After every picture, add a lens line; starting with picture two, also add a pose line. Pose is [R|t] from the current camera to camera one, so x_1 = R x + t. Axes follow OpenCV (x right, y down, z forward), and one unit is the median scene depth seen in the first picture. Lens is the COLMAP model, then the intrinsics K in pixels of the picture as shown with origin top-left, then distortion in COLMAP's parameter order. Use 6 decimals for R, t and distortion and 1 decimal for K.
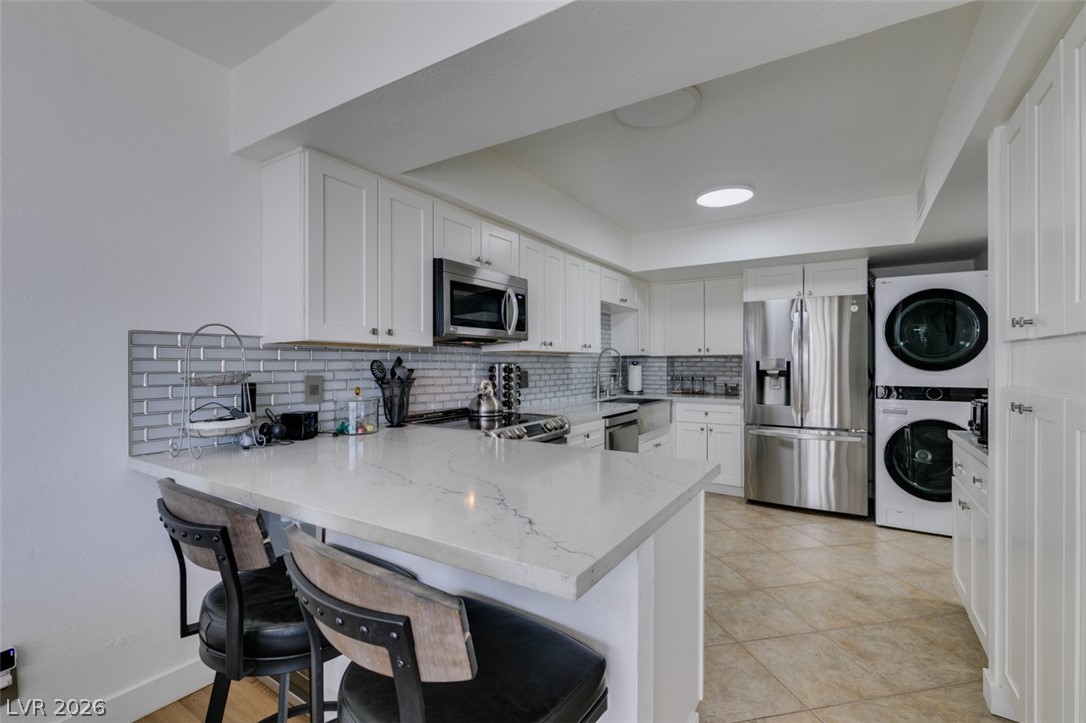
lens RADIAL K [[484.4, 0, 541.1], [0, 484.4, 365.9], [0, 0, 1]] dist [0.005121, -0.001081]
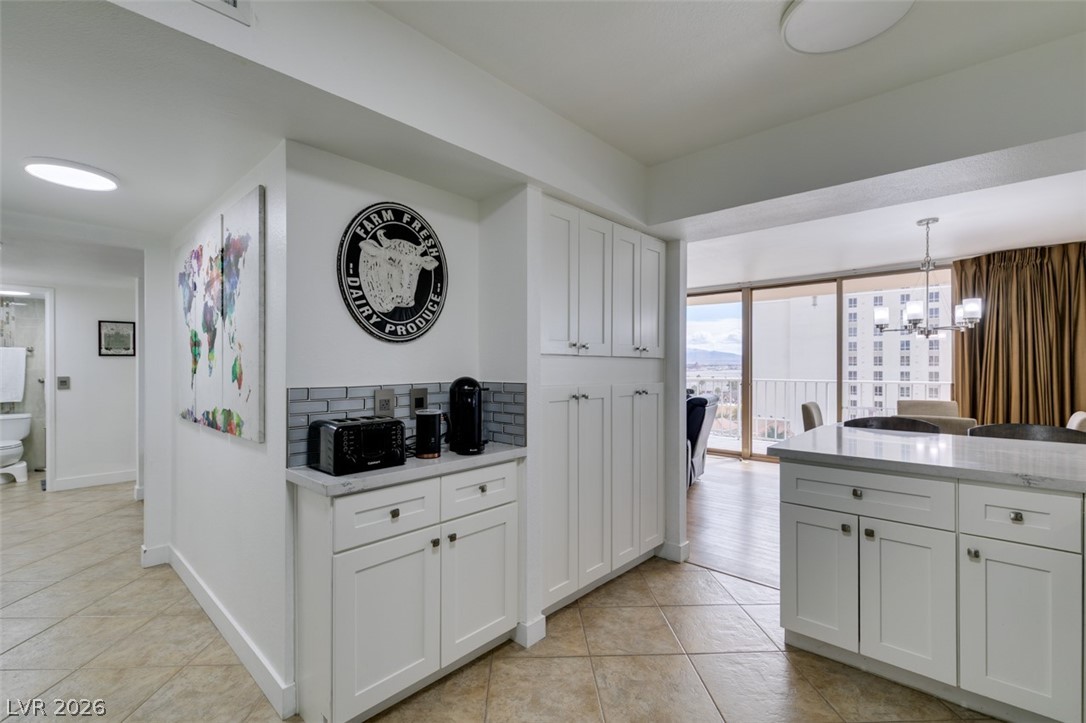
lens RADIAL K [[485.8, 0, 541.1], [0, 485.8, 364.5], [0, 0, 1]] dist [0.001515, -0.000051]
pose [[-0.984697, -0.004350, 0.174219, 0.355052], [-0.002672, 0.999948, 0.009868, -0.016541], [-0.174253, 0.009251, -0.984658, 1.140986]]
